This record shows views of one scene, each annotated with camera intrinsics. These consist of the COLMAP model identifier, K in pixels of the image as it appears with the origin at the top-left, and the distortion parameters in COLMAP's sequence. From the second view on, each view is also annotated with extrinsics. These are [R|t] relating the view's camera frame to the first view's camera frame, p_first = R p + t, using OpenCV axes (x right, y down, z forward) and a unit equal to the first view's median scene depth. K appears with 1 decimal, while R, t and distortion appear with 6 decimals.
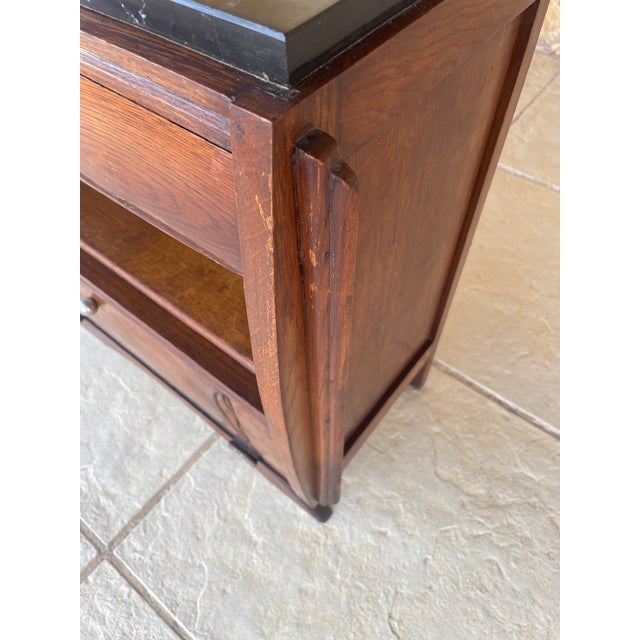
lens RADIAL K [[498.8, 0, 307.7], [0, 498.8, 320.7], [0, 0, 1]] dist [0.042188, -0.082035]
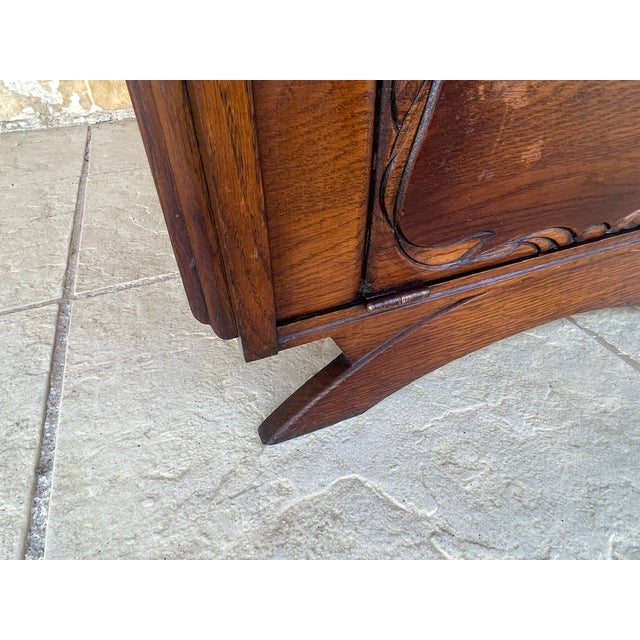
lens RADIAL K [[425.1, 0, 330.9], [0, 425.1, 343.6], [0, 0, 1]] dist [-0.012310, -0.000121]
pose [[0.478032, -0.544313, 0.689354, -0.819406], [0.723031, 0.689475, 0.043023, -0.048777], [-0.498710, 0.477858, 0.723146, 0.827283]]
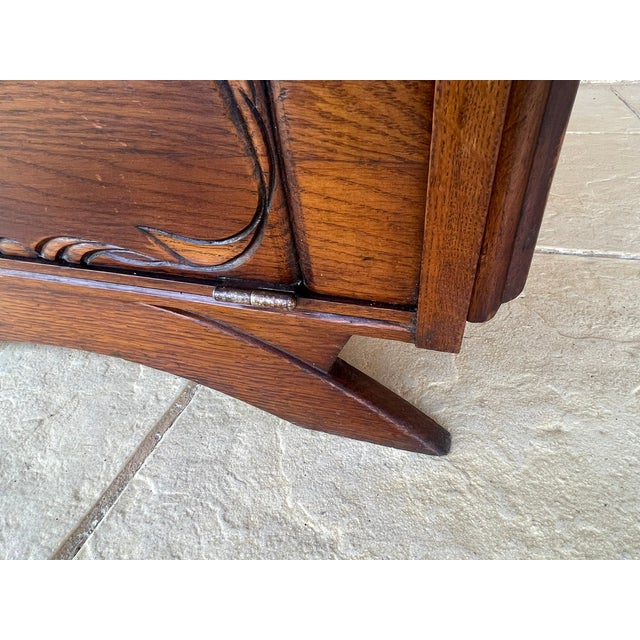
lens RADIAL K [[425.1, 0, 331.7], [0, 425.1, 347.3], [0, 0, 1]] dist [-0.012310, -0.000121]
pose [[0.930371, -0.250304, 0.267877, -0.151987], [0.312975, 0.922787, -0.224748, 0.351796], [-0.190938, 0.292938, 0.936873, 0.578568]]
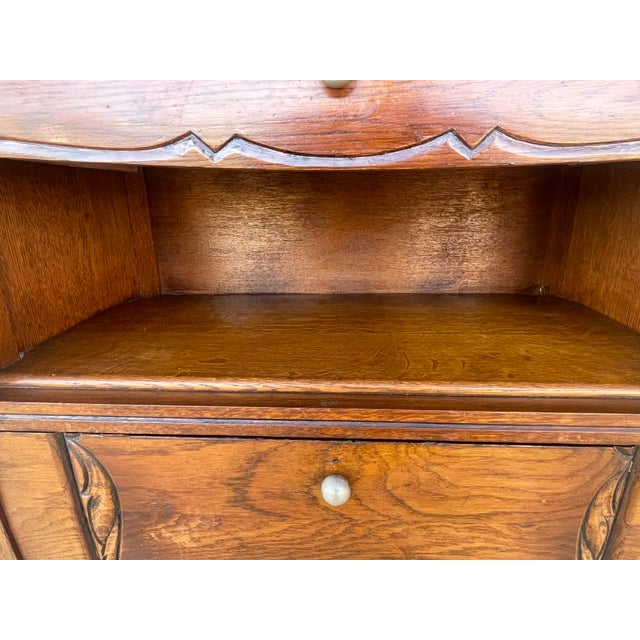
lens RADIAL K [[425.1, 0, 325.0], [0, 425.1, 333.4], [0, 0, 1]] dist [-0.012310, -0.000121]
pose [[0.810856, -0.155568, 0.564191, -0.543641], [0.463603, 0.759106, -0.456979, 0.047027], [-0.357190, 0.632105, 0.687648, 0.386018]]
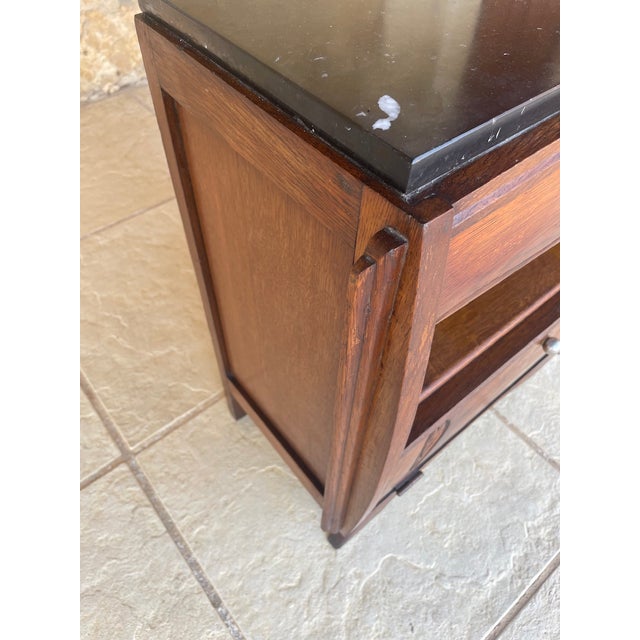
lens RADIAL K [[498.8, 0, 318.4], [0, 498.8, 316.7], [0, 0, 1]] dist [0.042188, -0.082035]
pose [[0.200597, -0.743130, 0.638372, -0.887319], [0.780629, 0.514960, 0.354166, -0.626111], [-0.591928, 0.427287, 0.683408, 0.405414]]
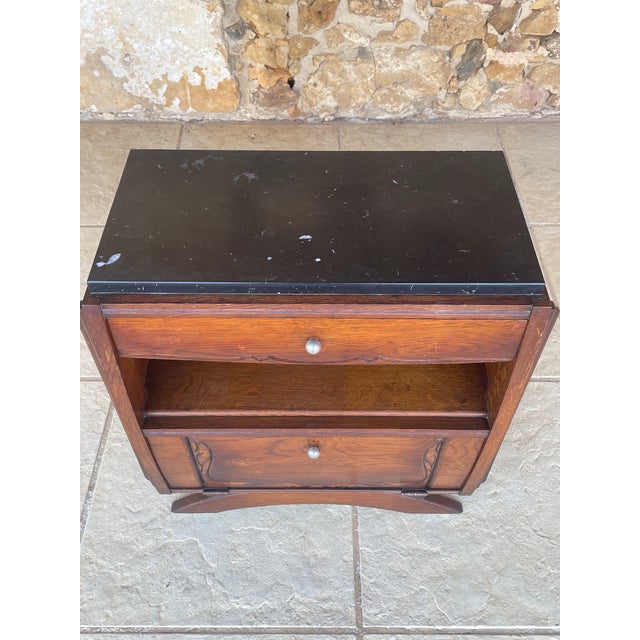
lens RADIAL K [[634.9, 0, 316.4], [0, 634.9, 316.5], [0, 0, 1]] dist [0.021614, 0.000000]
pose [[0.779199, -0.448402, 0.437932, -0.799830], [0.493615, 0.869596, 0.012113, -0.291965], [-0.386255, 0.206731, 0.898927, -0.554006]]
